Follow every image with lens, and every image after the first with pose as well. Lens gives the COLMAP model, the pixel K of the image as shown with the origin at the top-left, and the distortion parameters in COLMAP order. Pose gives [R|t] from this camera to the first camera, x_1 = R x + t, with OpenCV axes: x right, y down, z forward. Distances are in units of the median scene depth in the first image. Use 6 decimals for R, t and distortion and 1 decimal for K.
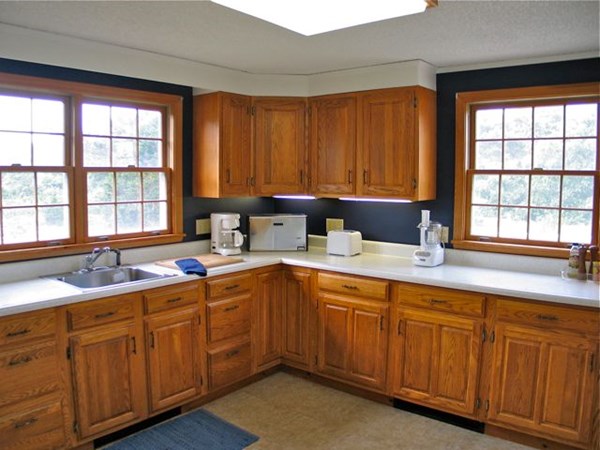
lens RADIAL K [[493.7, 0, 300.0], [0, 493.7, 225.0], [0, 0, 1]] dist [-0.205795, 0.103625]
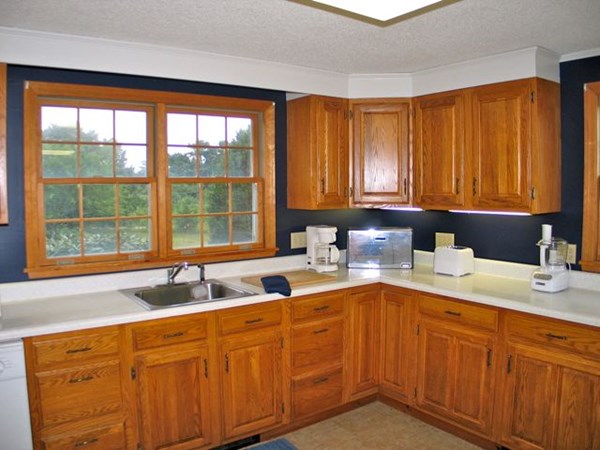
lens RADIAL K [[493.7, 0, 300.0], [0, 493.7, 225.0], [0, 0, 1]] dist [-0.205795, 0.103625]
pose [[0.963423, 0.006280, -0.267910, 0.066729], [-0.010937, 0.999814, -0.015894, -0.012759], [0.267761, 0.018243, 0.963313, 0.108091]]
